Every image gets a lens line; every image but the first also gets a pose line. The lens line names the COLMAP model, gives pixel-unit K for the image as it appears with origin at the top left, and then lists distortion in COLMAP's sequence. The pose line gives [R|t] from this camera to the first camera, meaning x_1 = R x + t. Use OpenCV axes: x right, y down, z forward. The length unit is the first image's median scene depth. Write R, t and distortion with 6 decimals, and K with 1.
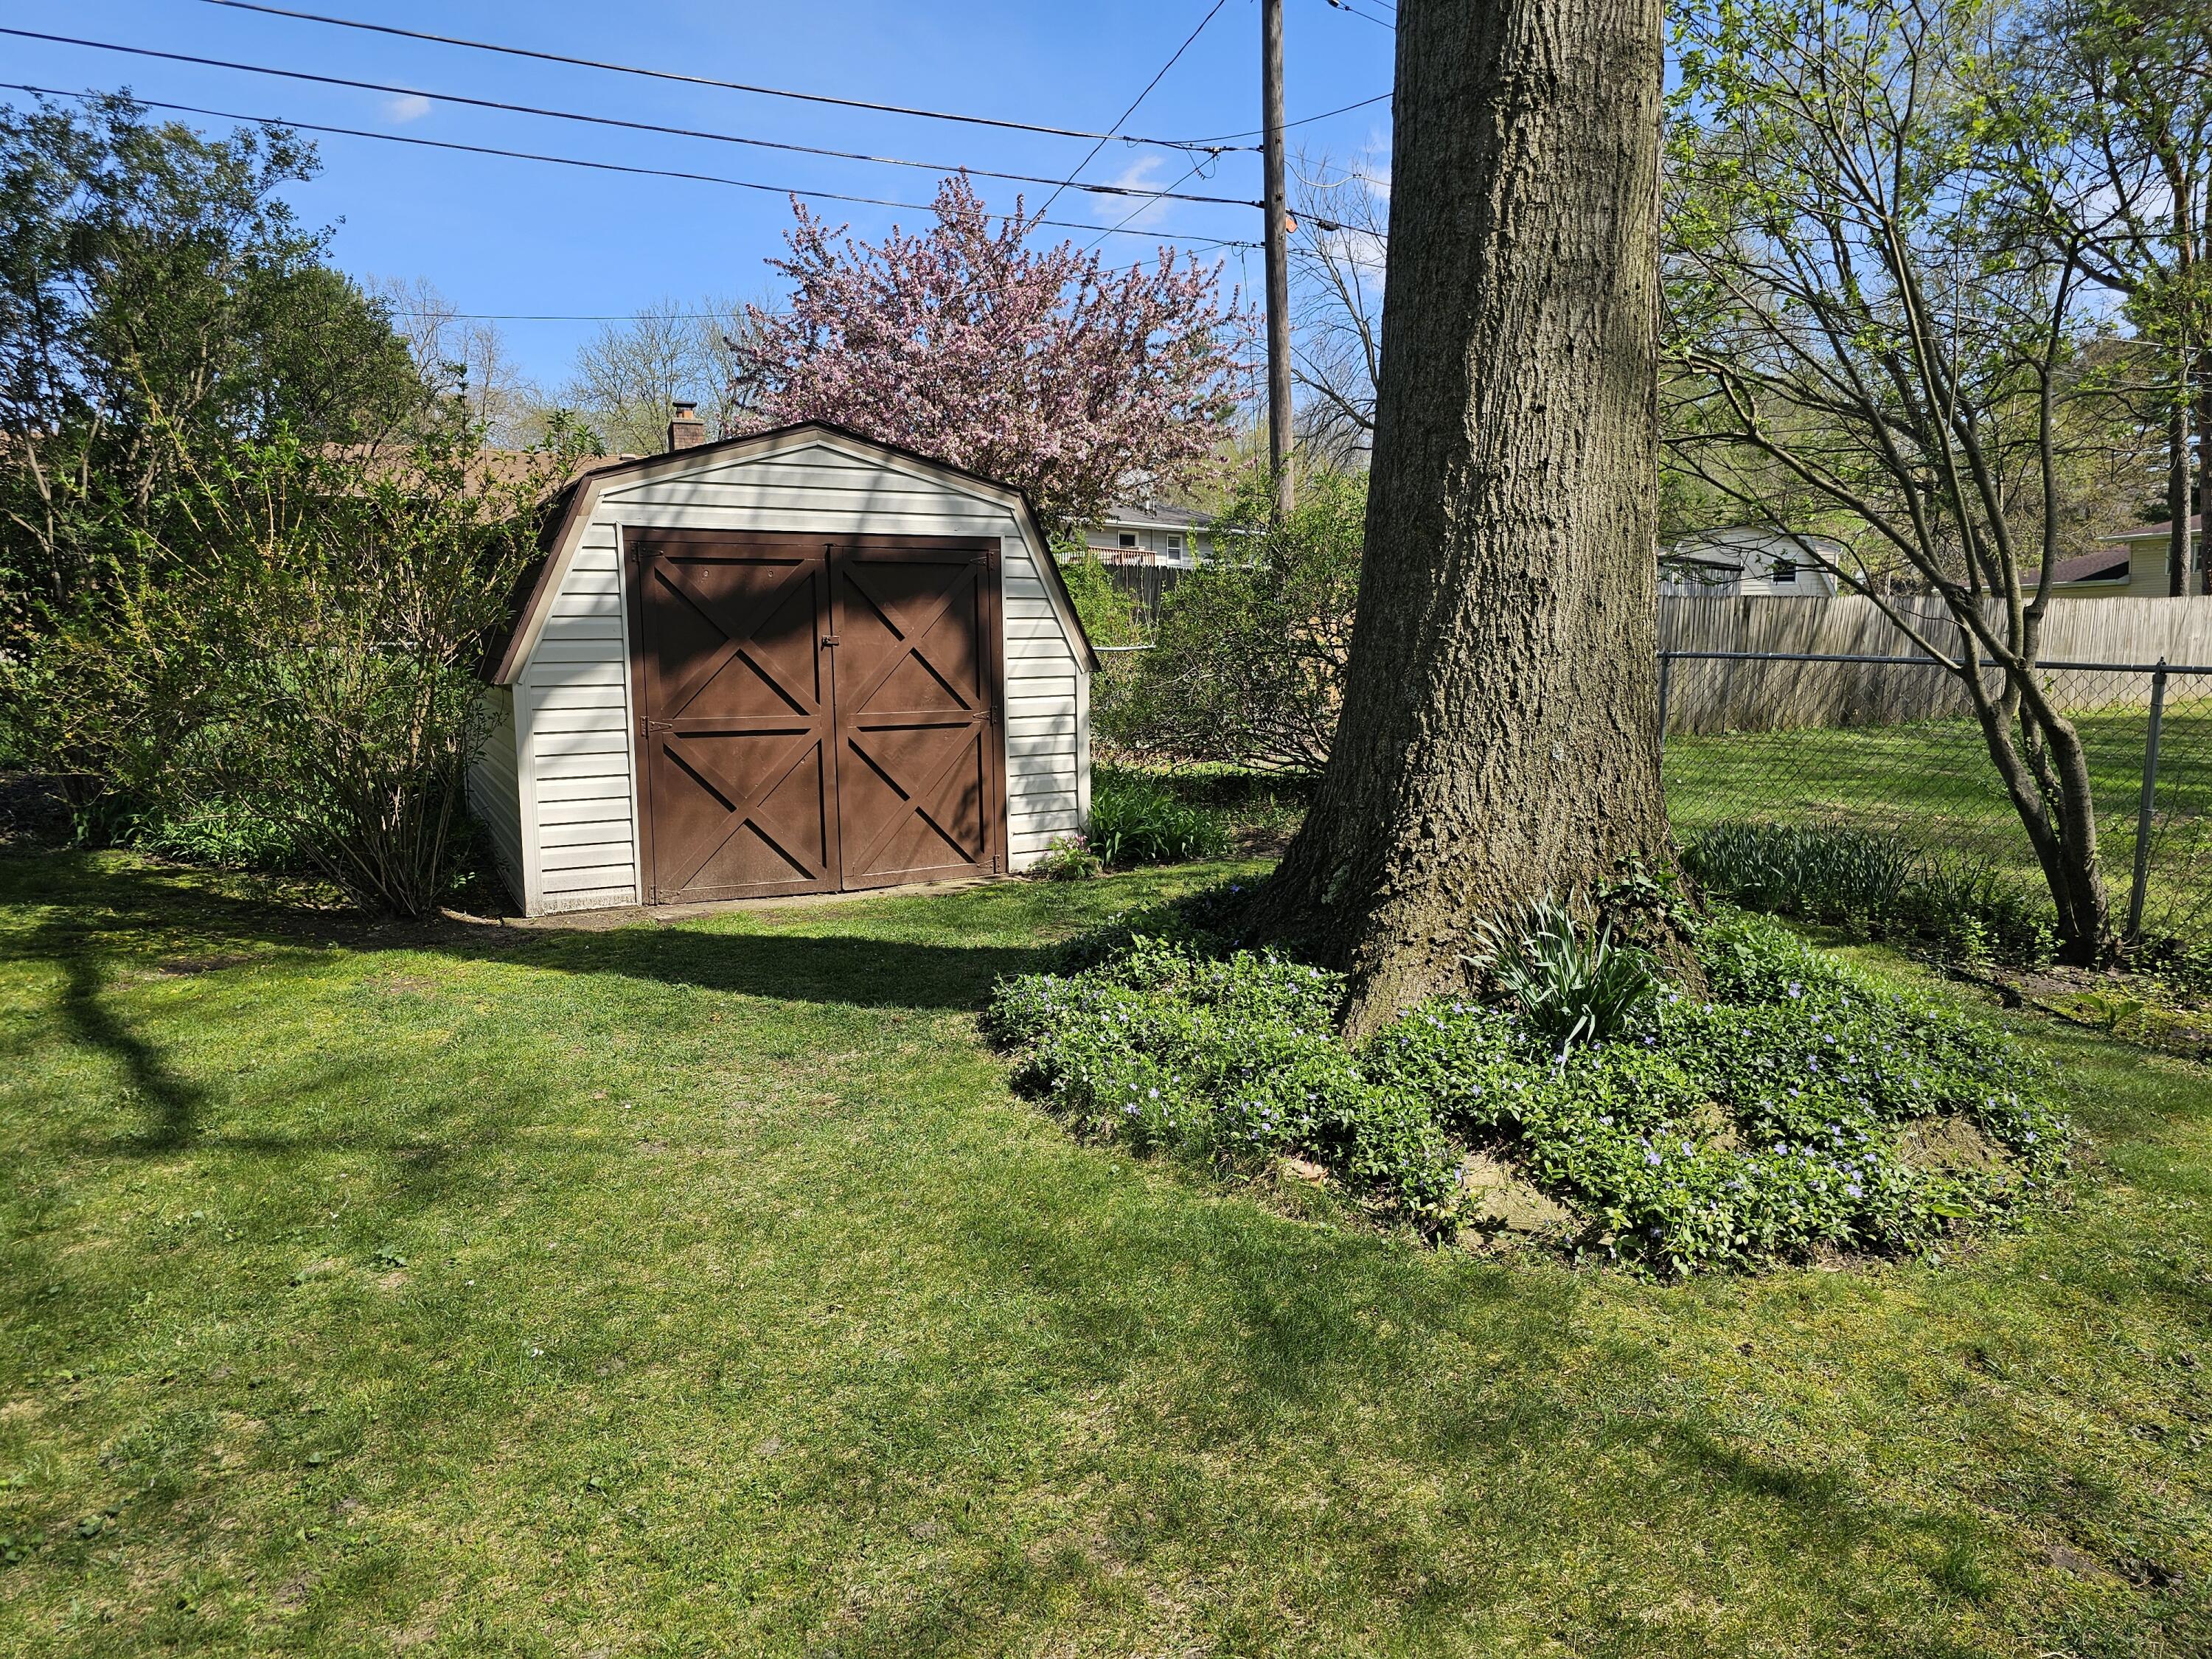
lens RADIAL K [[1457.8, 0, 1102.6], [0, 1457.8, 816.4], [0, 0, 1]] dist [0.057388, -0.067399]
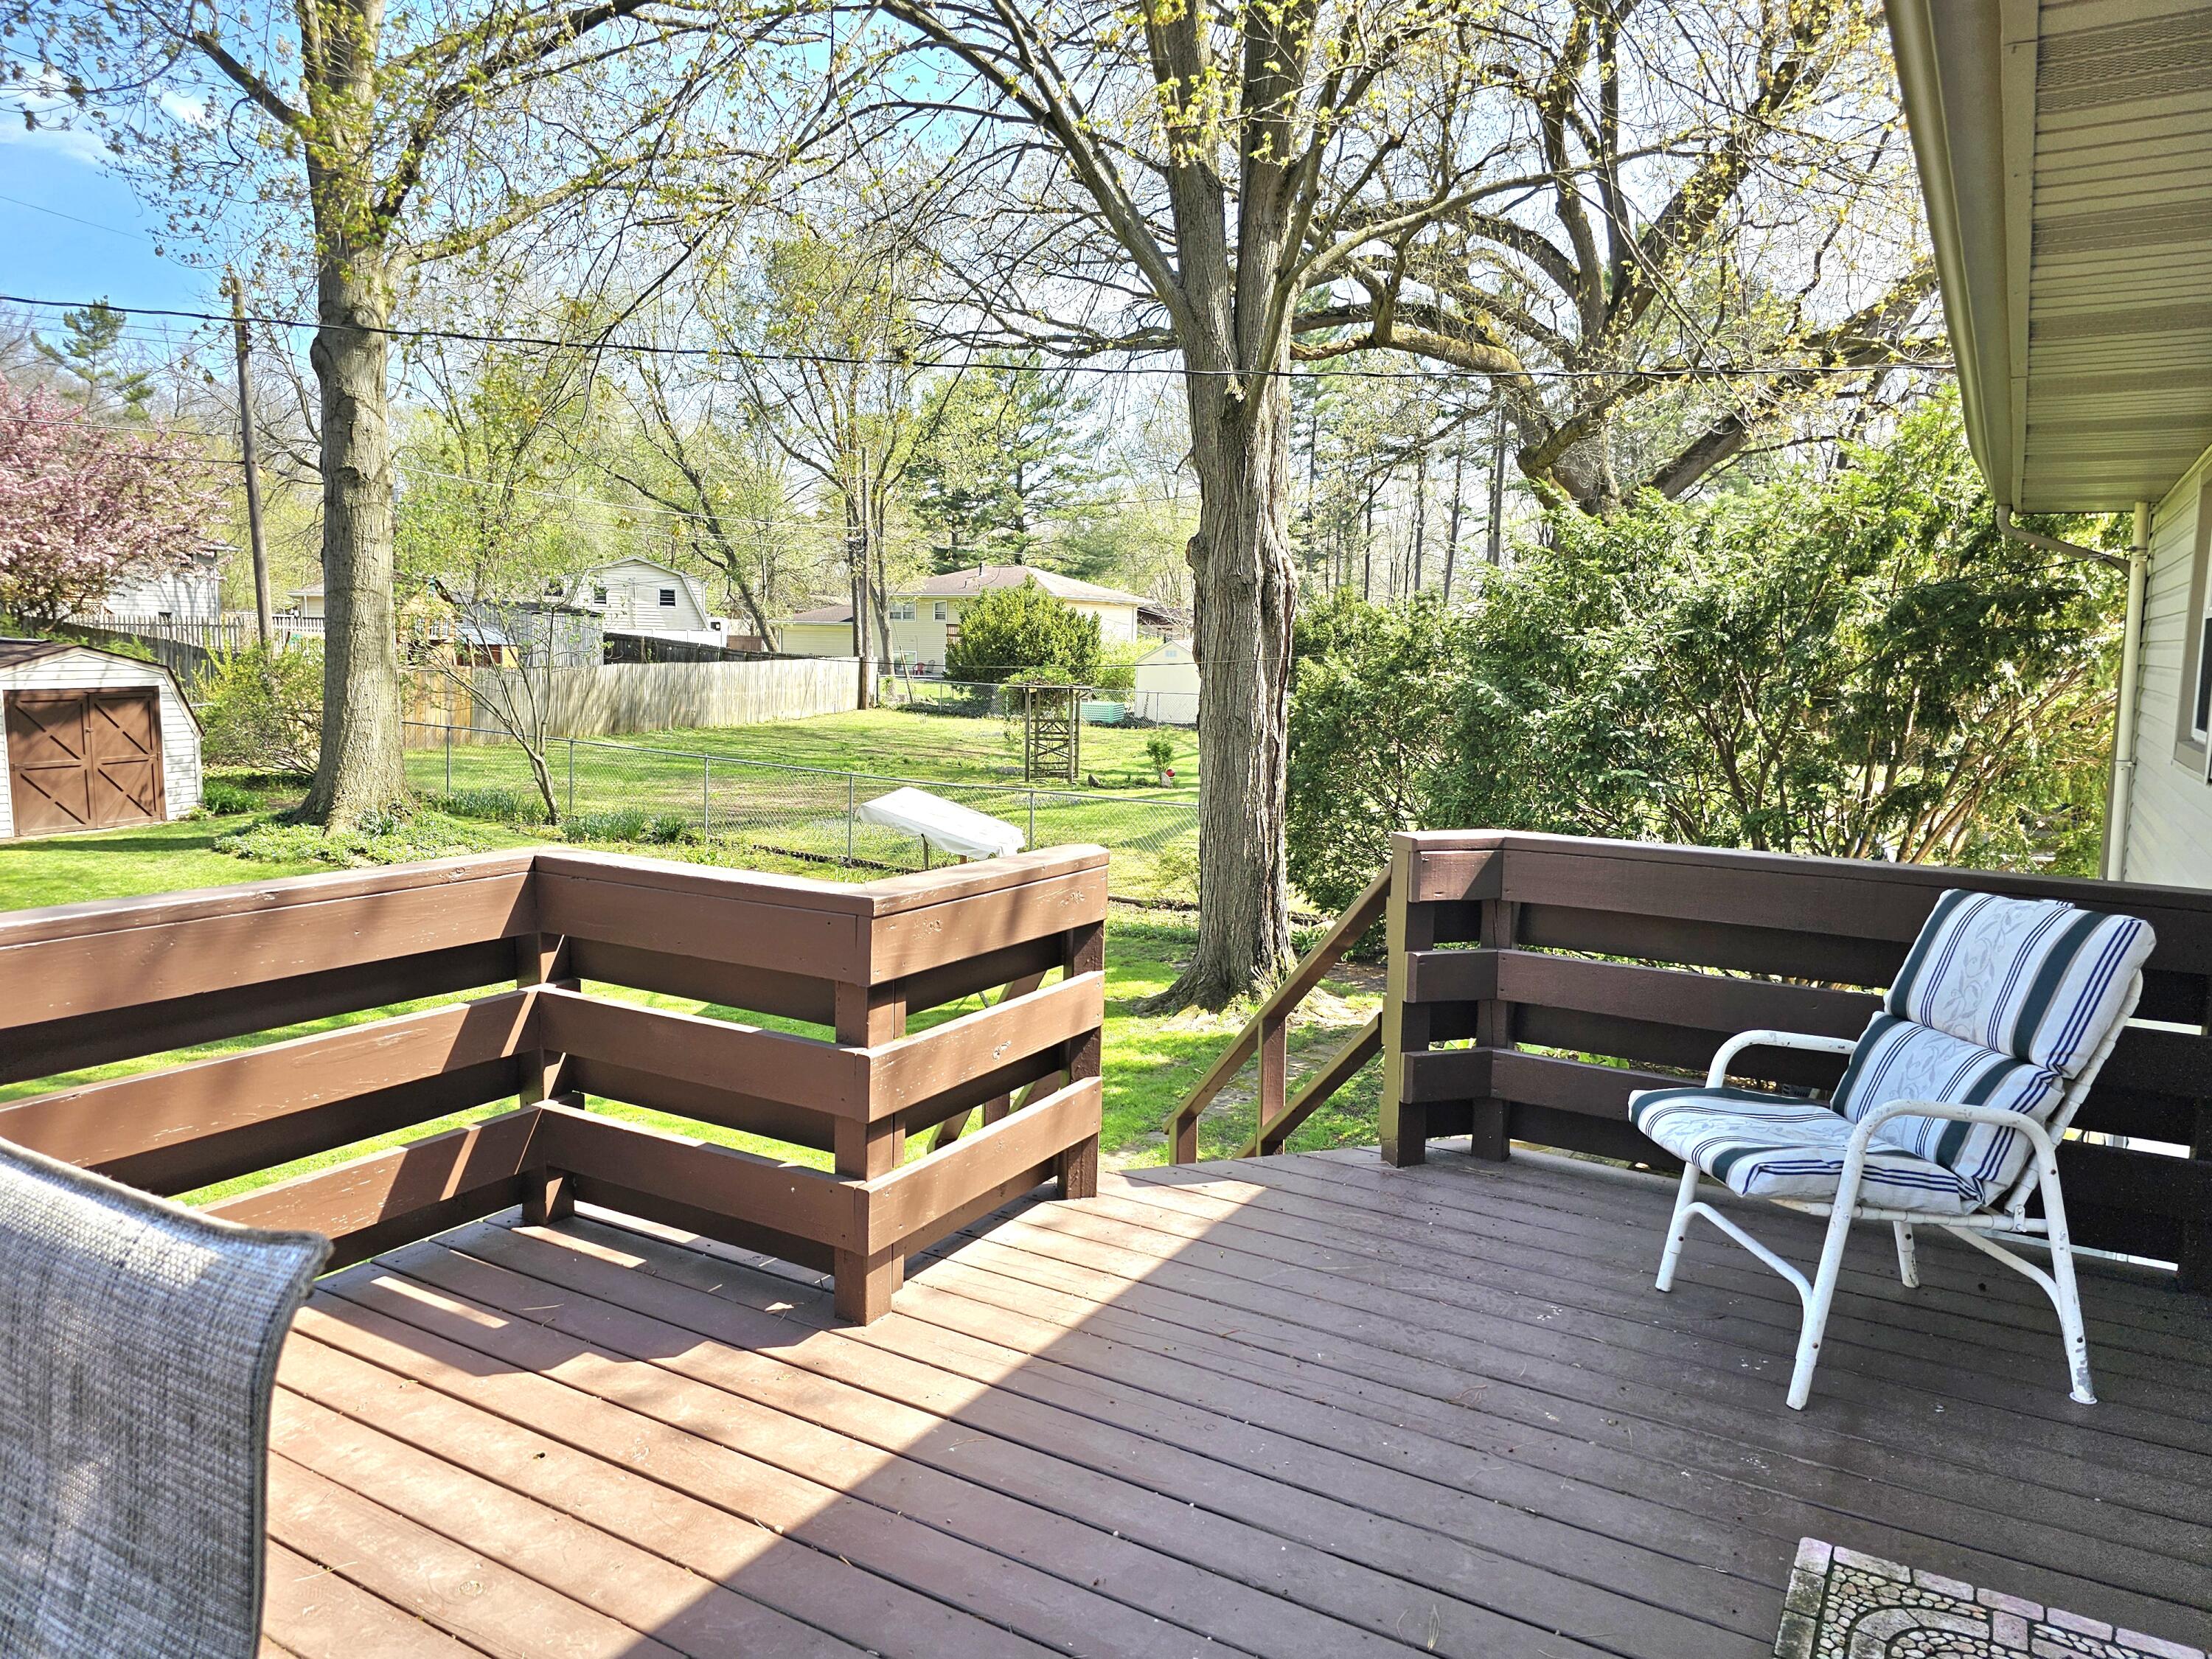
lens RADIAL K [[1457.8, 0, 1102.6], [0, 1457.8, 816.4], [0, 0, 1]] dist [0.057388, -0.067399]
pose [[0.790593, -0.050499, 0.610256, -0.605940], [0.037716, 0.998717, 0.033783, 0.016551], [-0.611180, -0.003692, 0.791483, -3.477722]]
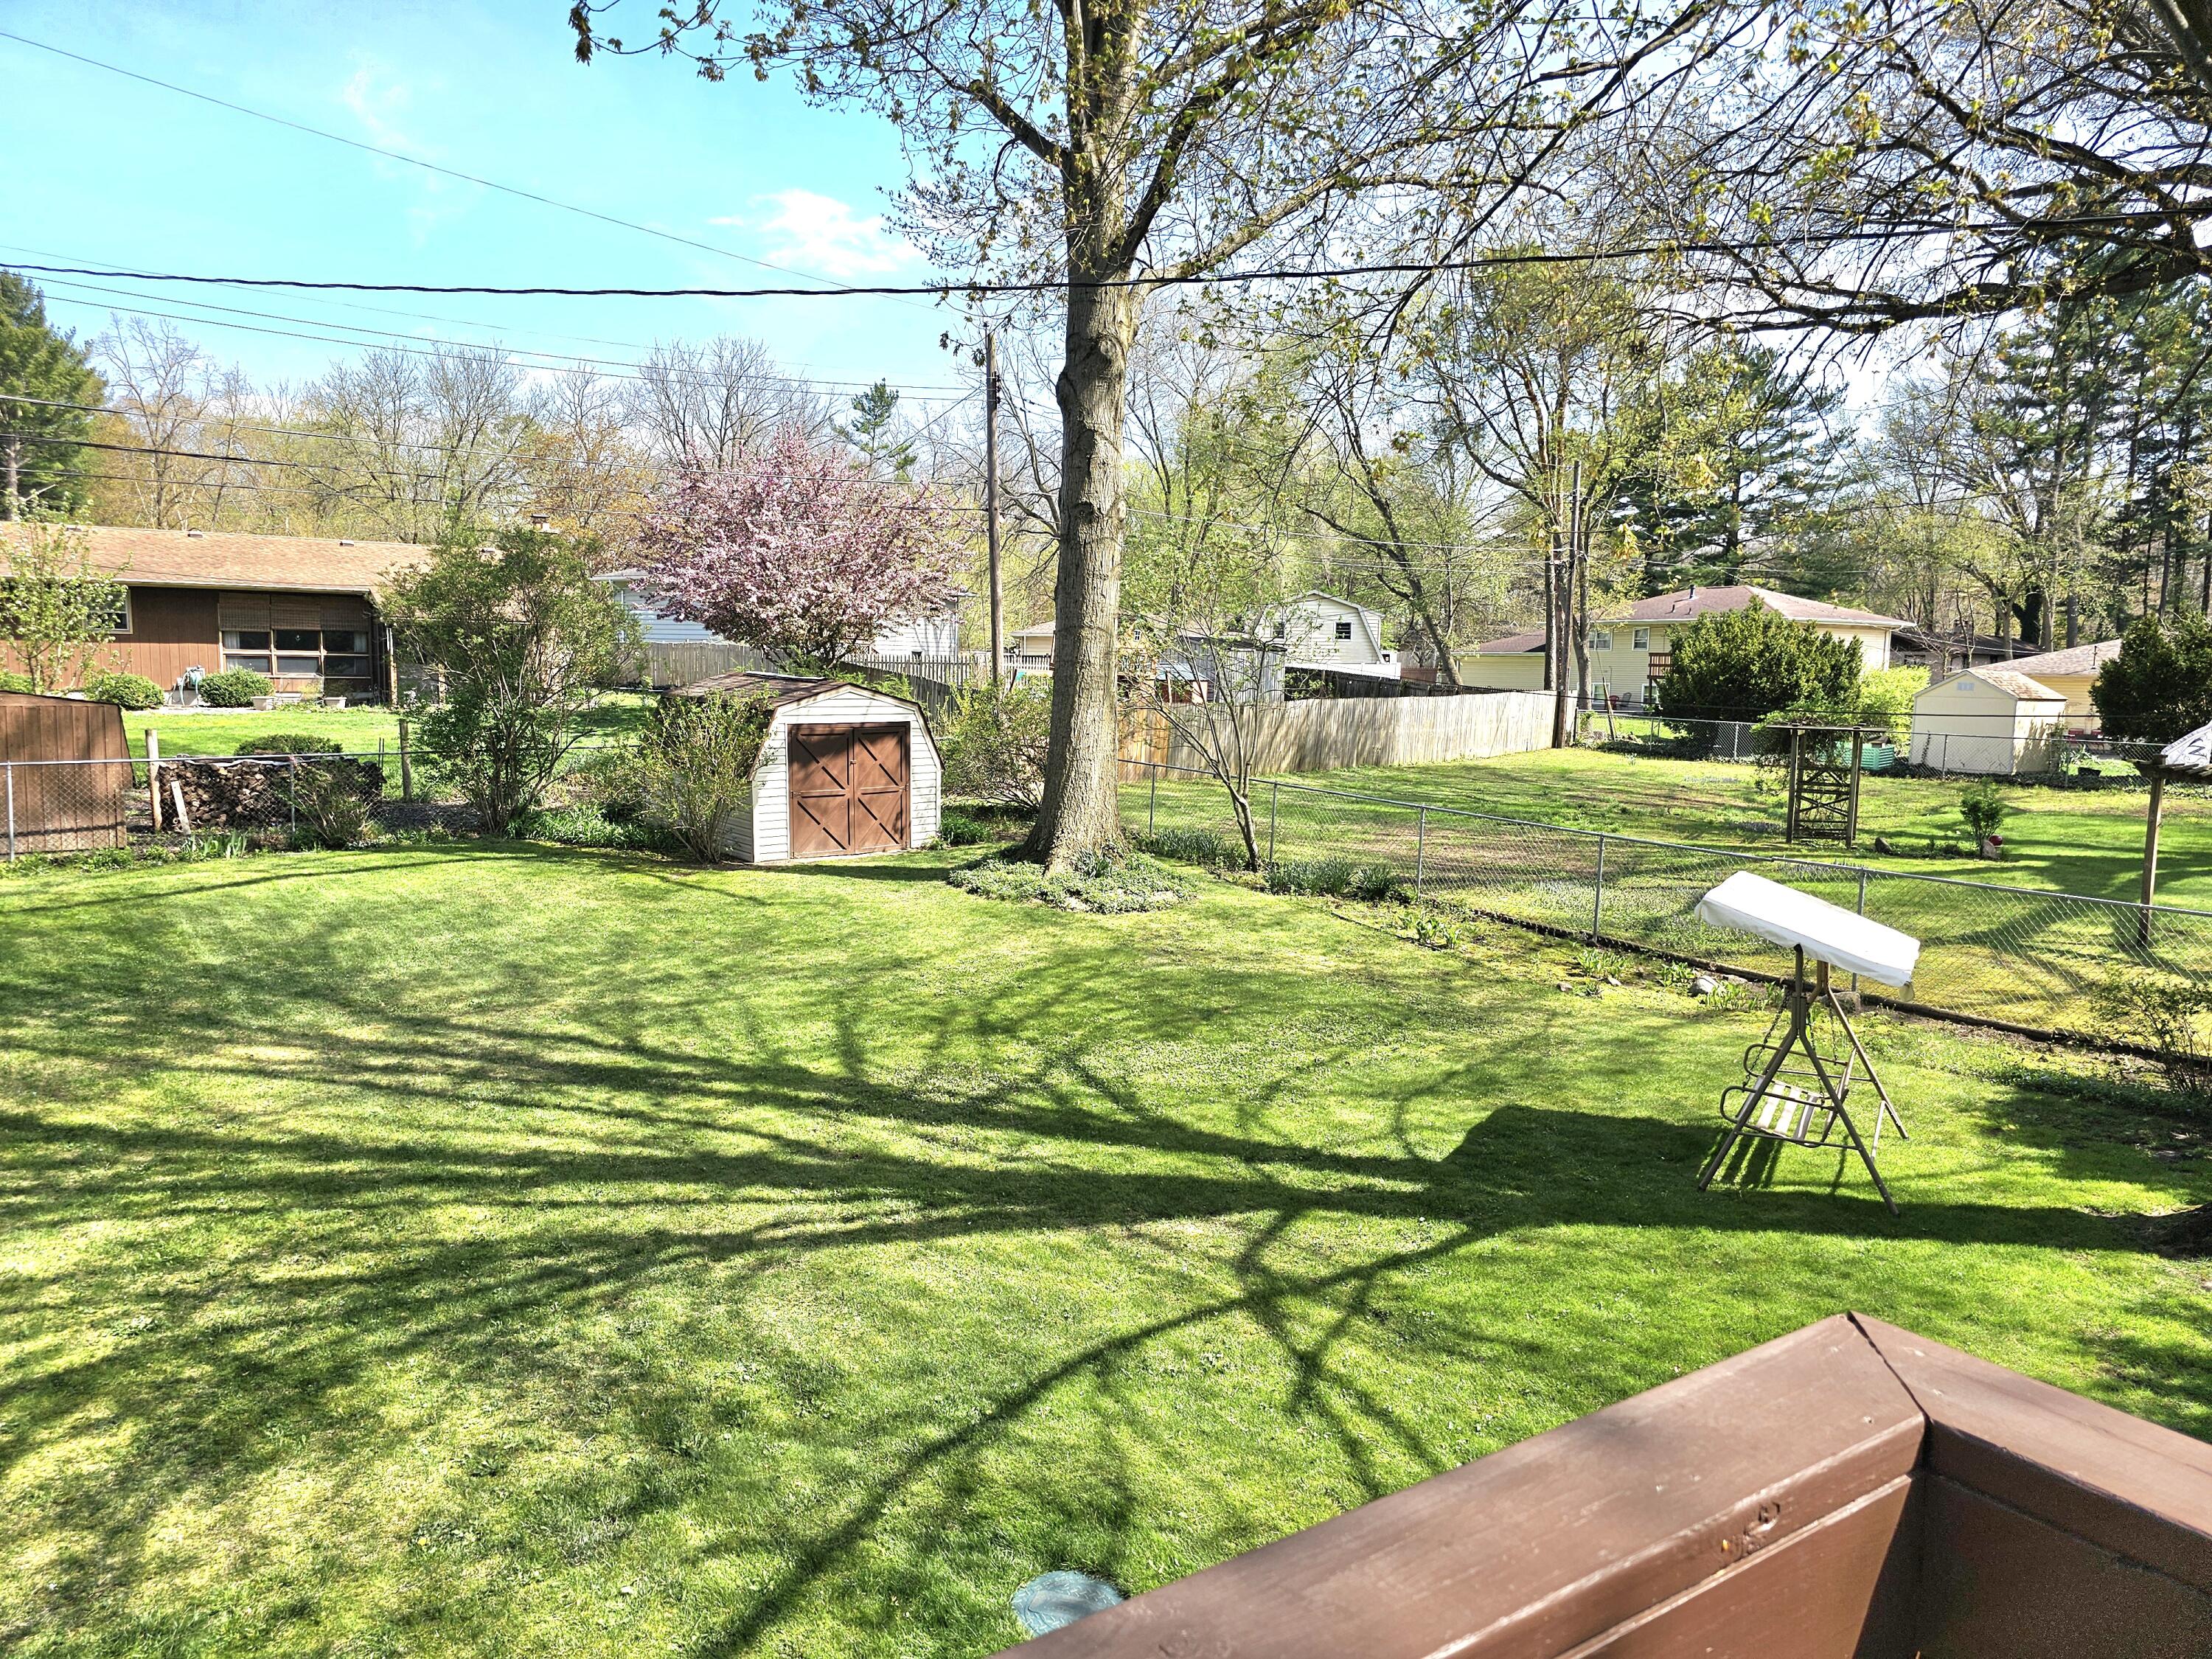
lens RADIAL K [[1457.8, 0, 1102.6], [0, 1457.8, 816.4], [0, 0, 1]] dist [0.057388, -0.067399]
pose [[0.975074, -0.003083, 0.221859, -0.557850], [0.002253, 0.999989, 0.003993, -0.046894], [-0.221869, -0.003393, 0.975071, -2.907262]]
